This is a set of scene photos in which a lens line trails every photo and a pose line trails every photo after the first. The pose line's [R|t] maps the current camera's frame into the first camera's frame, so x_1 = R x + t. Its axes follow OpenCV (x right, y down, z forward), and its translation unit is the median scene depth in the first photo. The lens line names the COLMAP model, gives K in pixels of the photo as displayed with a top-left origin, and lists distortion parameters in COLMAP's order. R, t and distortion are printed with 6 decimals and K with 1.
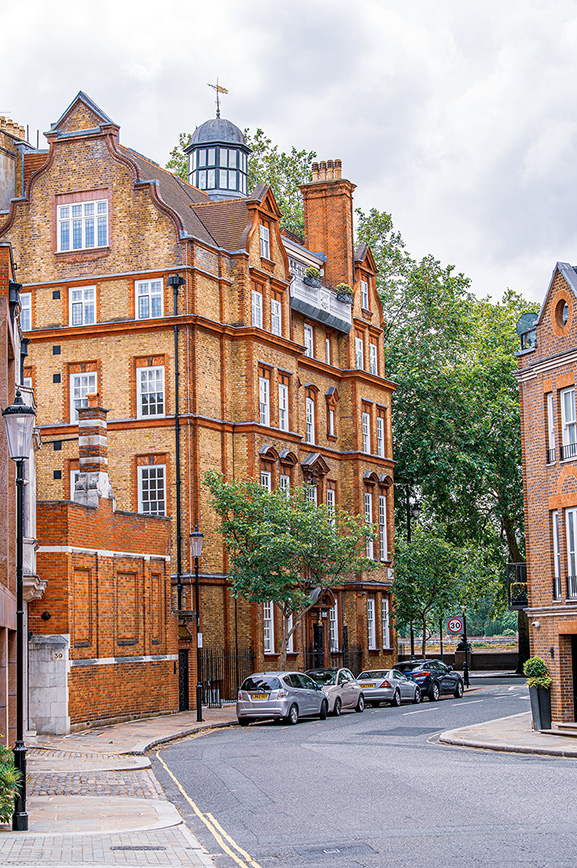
lens RADIAL K [[1661.7, 0, 288.5], [0, 1661.7, 434.0], [0, 0, 1]] dist [-0.044508, -0.142952]
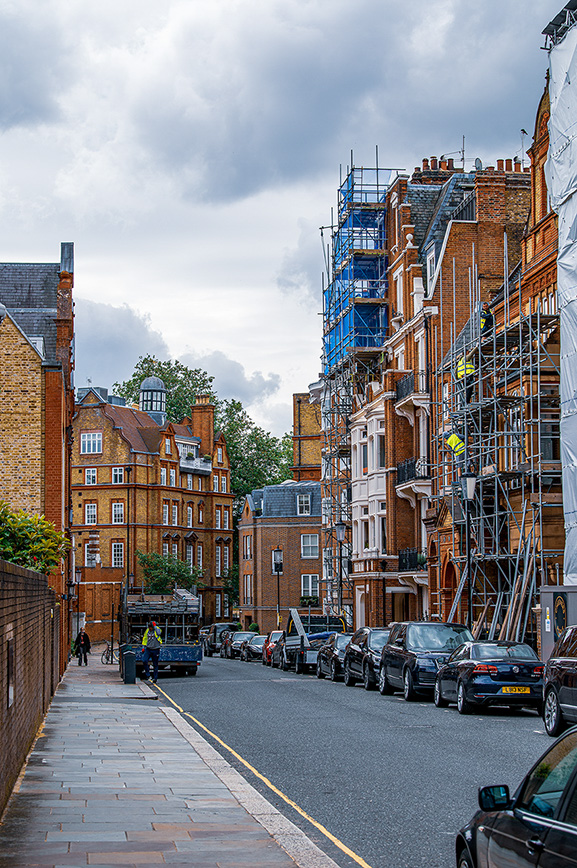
lens RADIAL K [[1661.7, 0, 288.5], [0, 1661.7, 434.0], [0, 0, 1]] dist [-0.044508, -0.142952]
pose [[0.999834, 0.018201, -0.000845, 0.167876], [-0.018171, 0.999452, 0.027670, -0.211594], [0.001348, -0.027650, 0.999617, -1.442564]]
